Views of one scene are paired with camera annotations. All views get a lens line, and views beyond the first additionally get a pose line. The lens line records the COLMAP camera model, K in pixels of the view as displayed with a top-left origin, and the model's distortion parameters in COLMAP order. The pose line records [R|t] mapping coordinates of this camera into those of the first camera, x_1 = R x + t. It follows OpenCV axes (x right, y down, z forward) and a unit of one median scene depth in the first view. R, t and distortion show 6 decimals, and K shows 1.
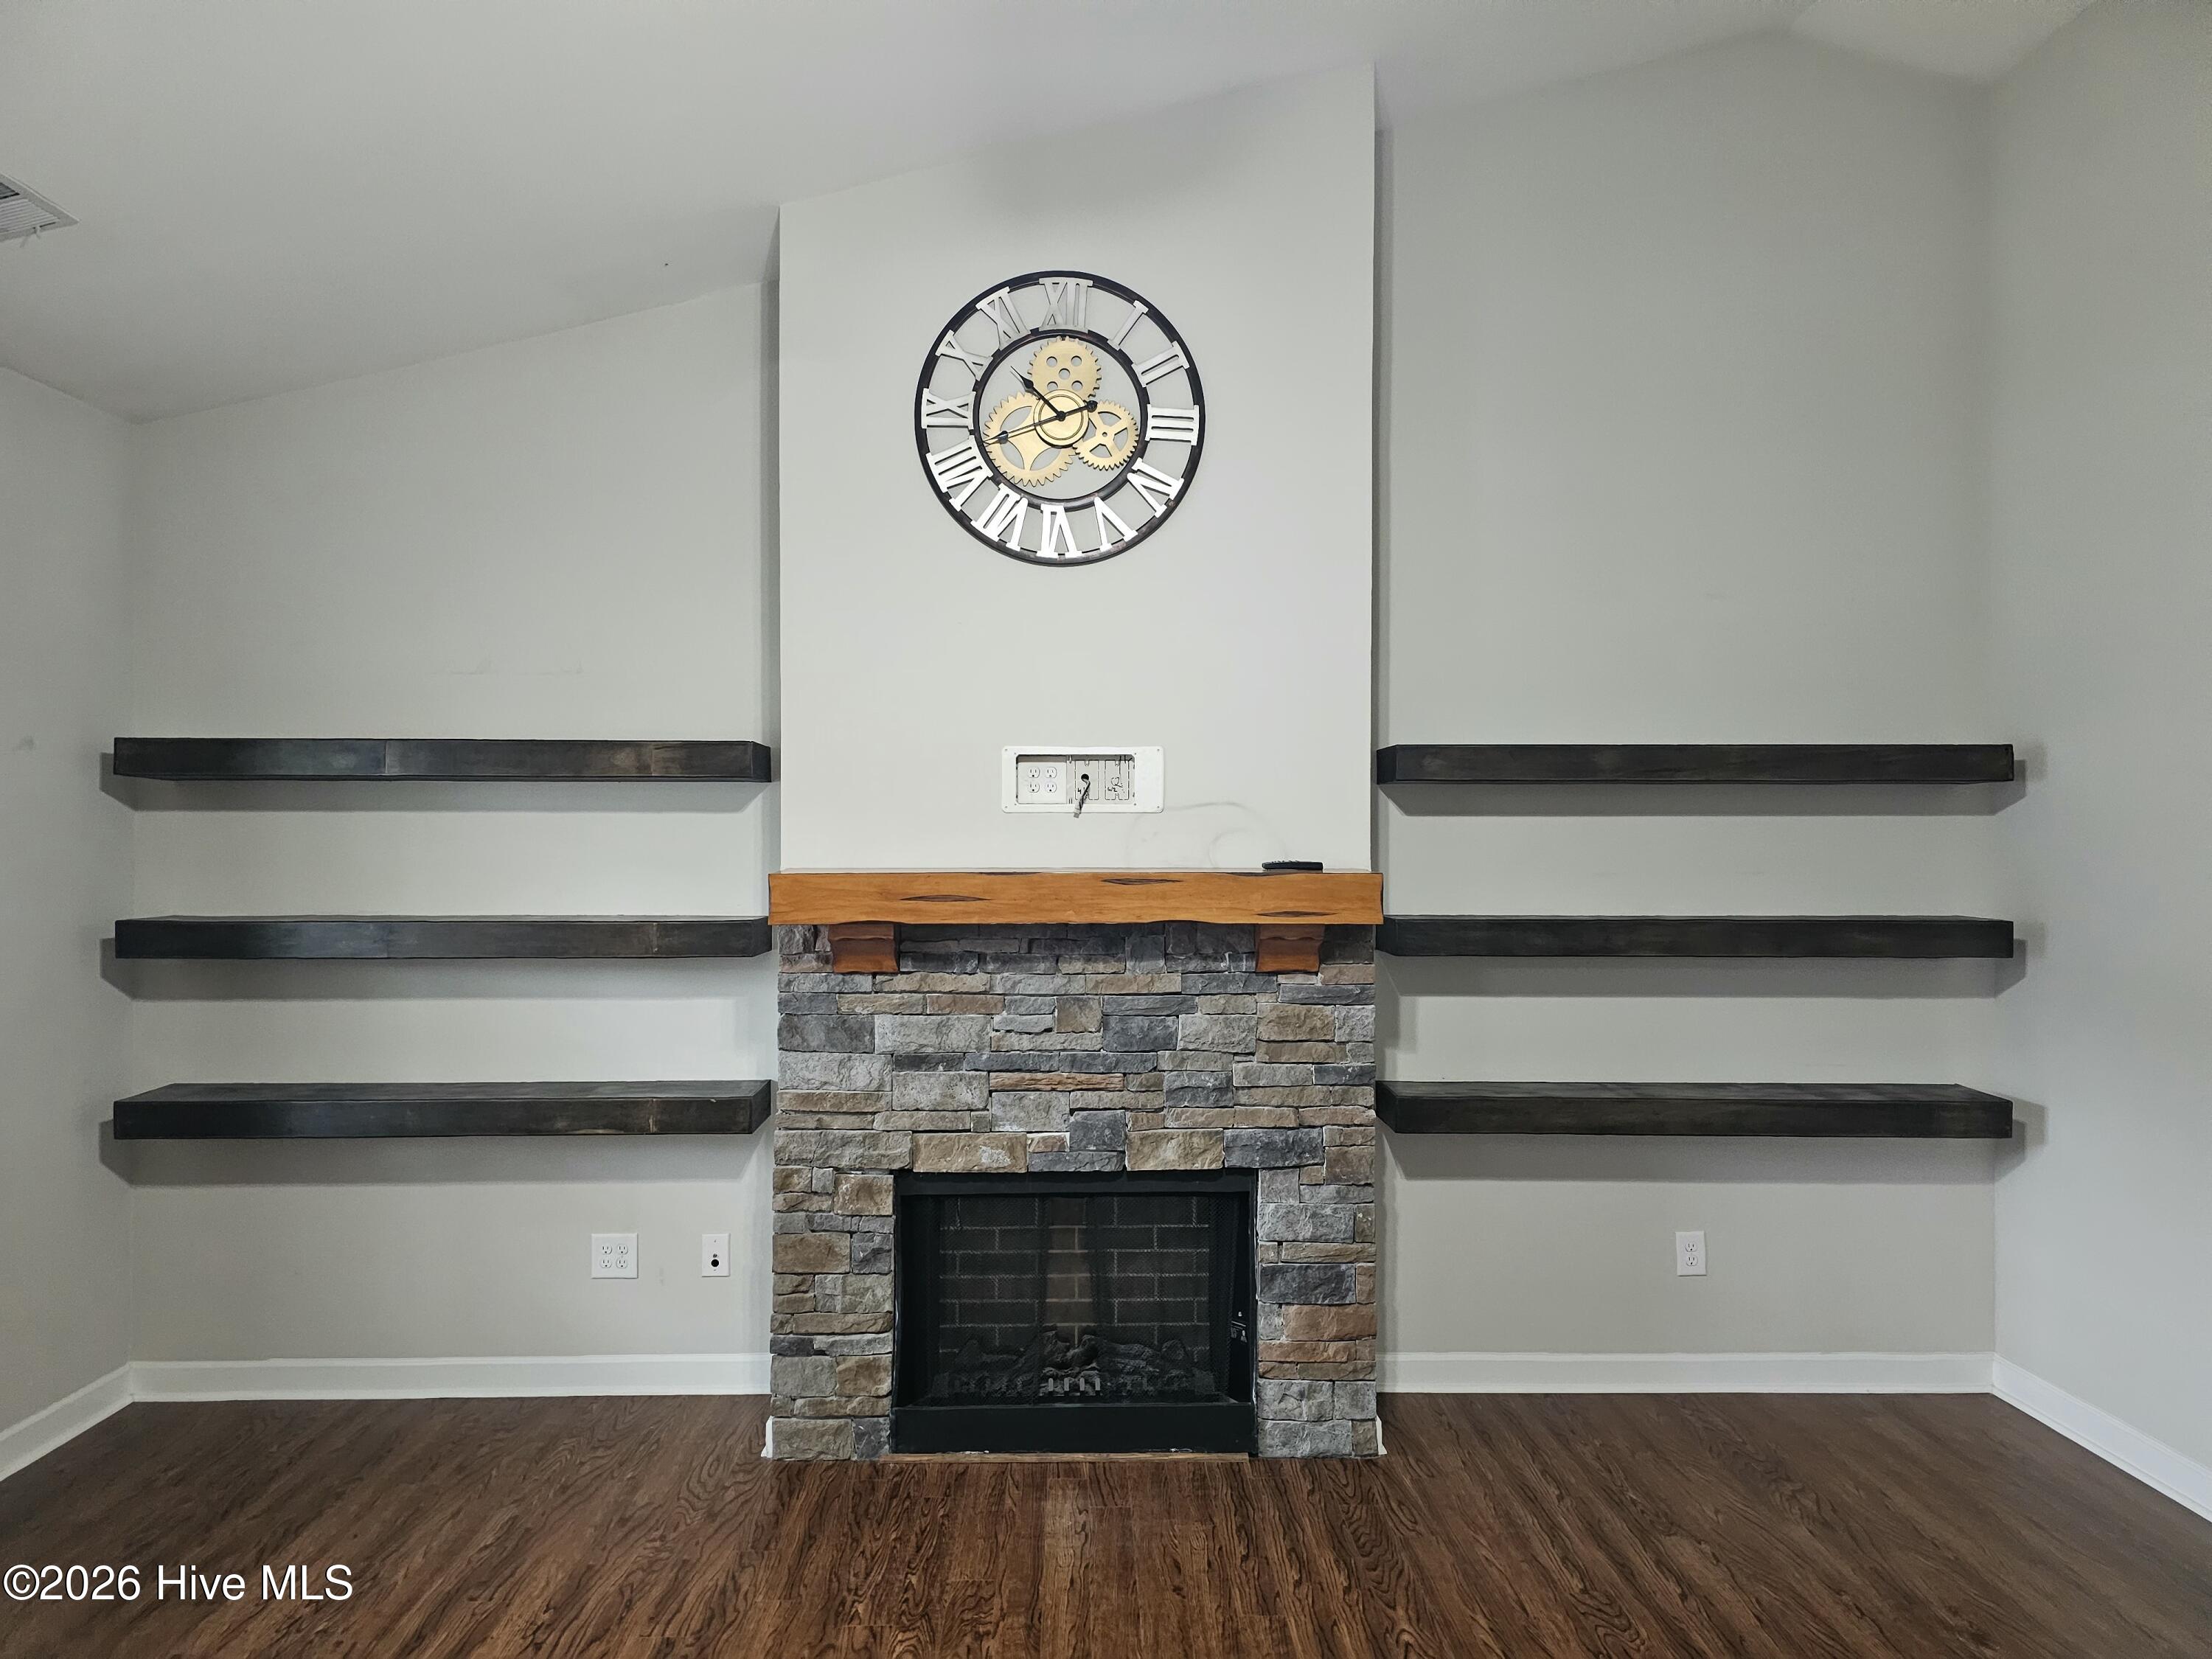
lens RADIAL K [[1477.3, 0, 1092.8], [0, 1477.3, 822.4], [0, 0, 1]] dist [0.034371, -0.020923]
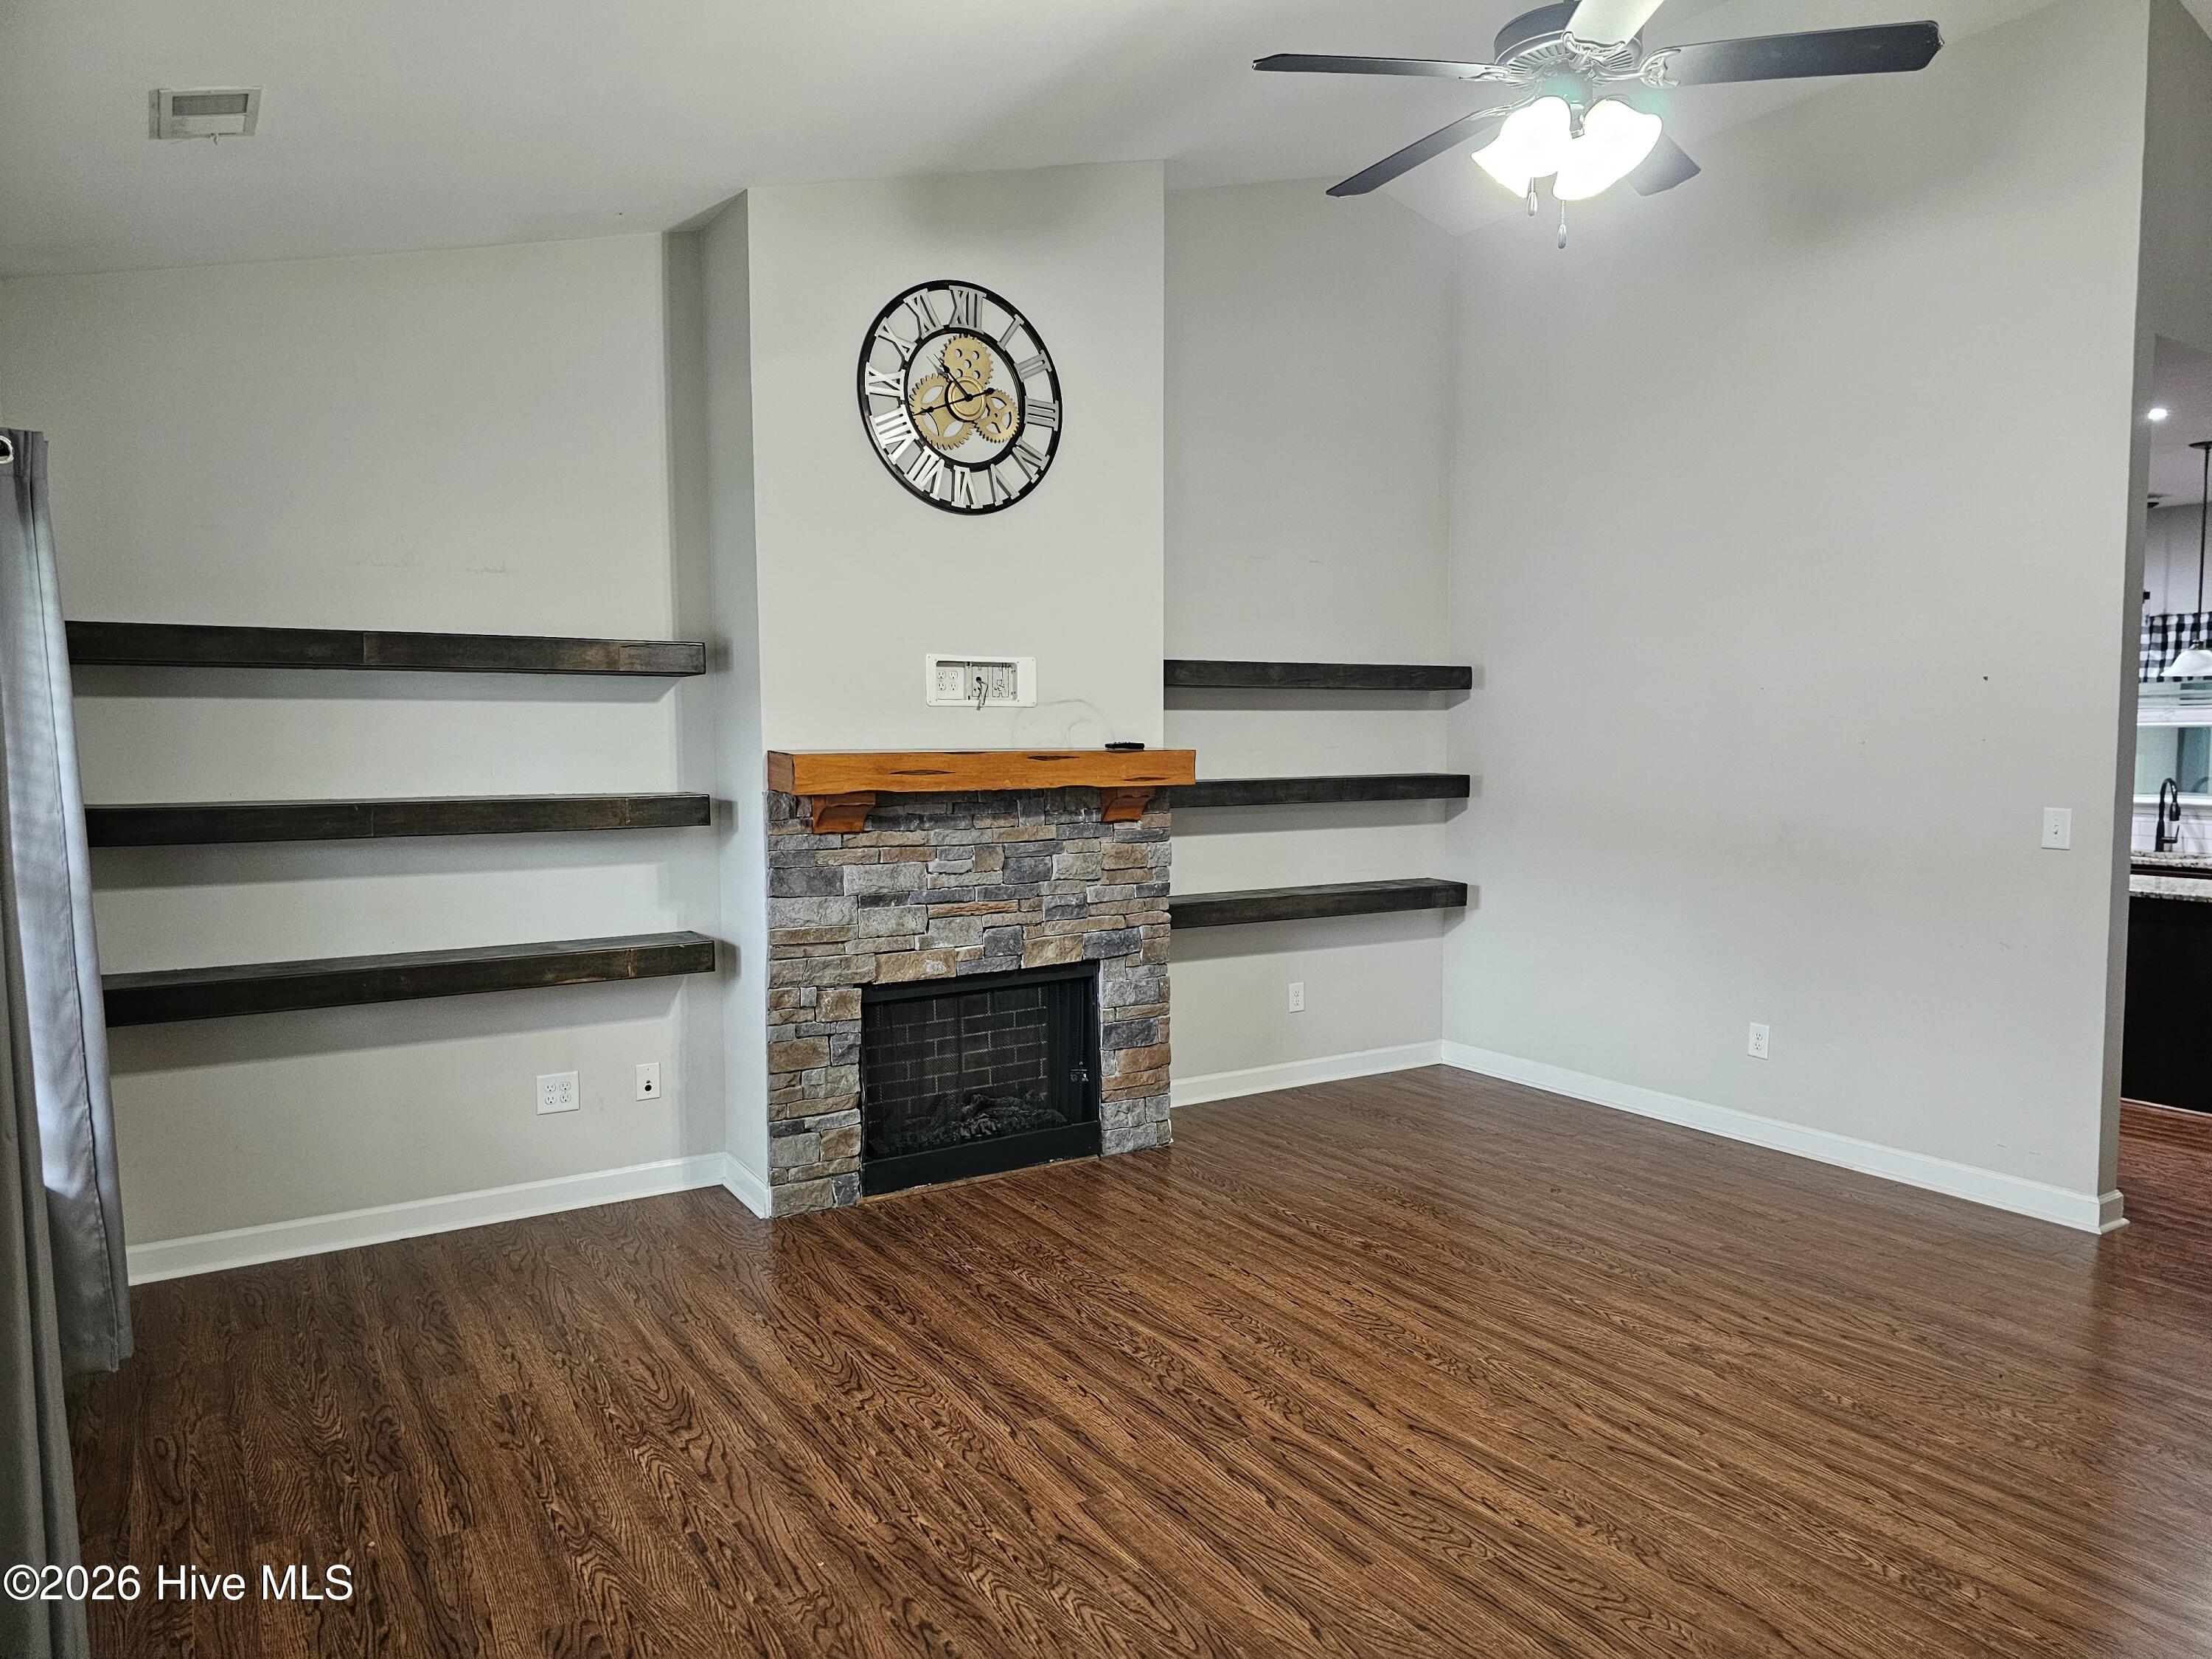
lens RADIAL K [[1477.3, 0, 1114.7], [0, 1477.3, 841.2], [0, 0, 1]] dist [0.034371, -0.020923]
pose [[0.851546, -0.041923, 0.522601, -0.604780], [-0.005406, 0.996043, 0.088711, -0.004381], [-0.524252, -0.078367, 0.847949, -0.194312]]
